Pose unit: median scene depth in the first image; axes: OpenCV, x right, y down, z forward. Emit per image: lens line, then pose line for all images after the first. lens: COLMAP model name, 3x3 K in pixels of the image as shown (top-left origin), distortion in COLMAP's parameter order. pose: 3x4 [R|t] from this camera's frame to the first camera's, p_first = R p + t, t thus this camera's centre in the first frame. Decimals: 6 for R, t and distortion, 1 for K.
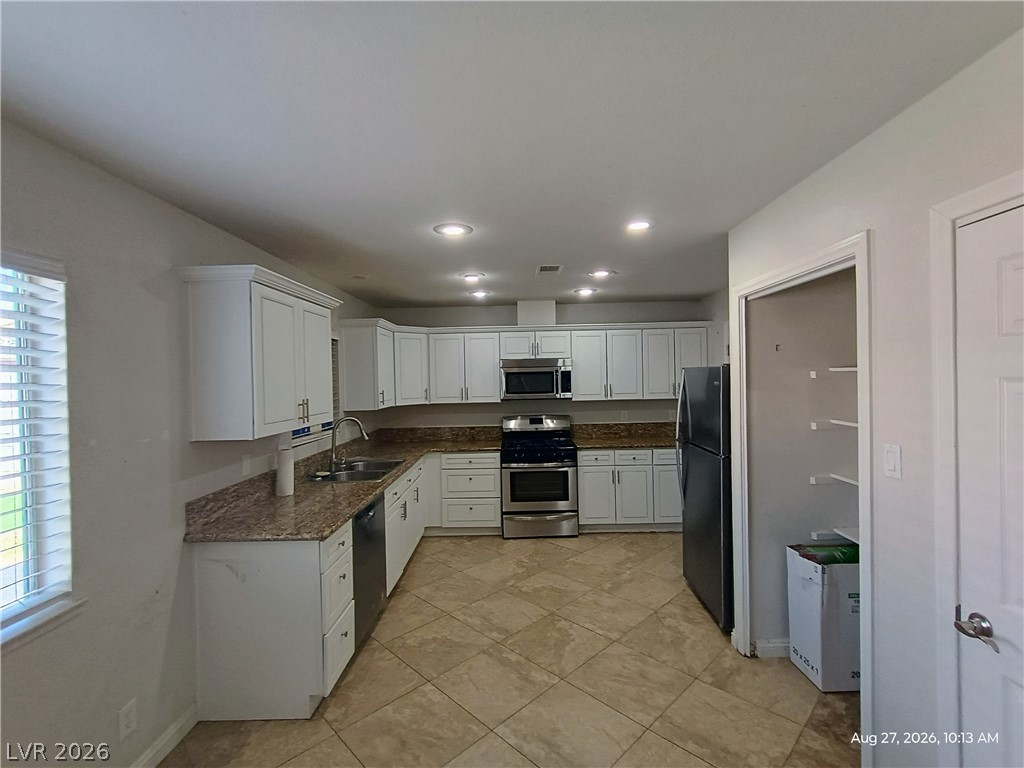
lens RADIAL K [[465.8, 0, 514.6], [0, 465.8, 383.0], [0, 0, 1]] dist [0.004060, 0.000267]
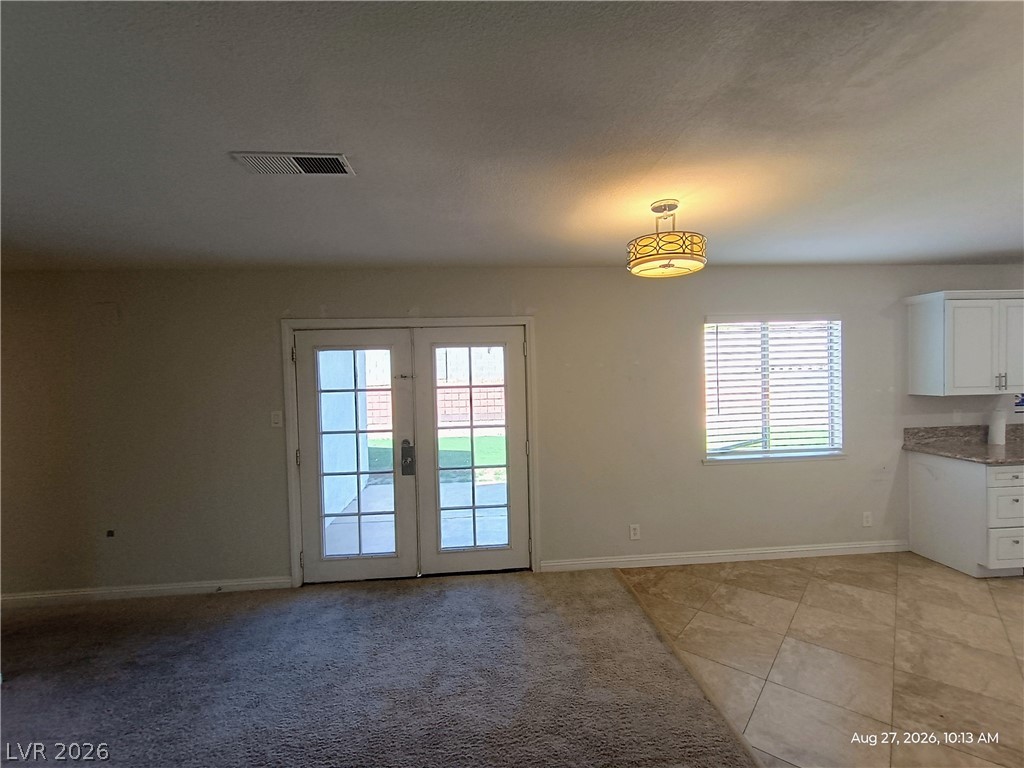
lens RADIAL K [[465.8, 0, 514.6], [0, 465.8, 383.0], [0, 0, 1]] dist [0.004060, 0.000267]
pose [[0.084174, 0.041376, -0.995592, 0.948591], [0.008563, 0.999071, 0.042245, -0.006956], [0.996414, -0.012081, 0.083742, -0.643676]]
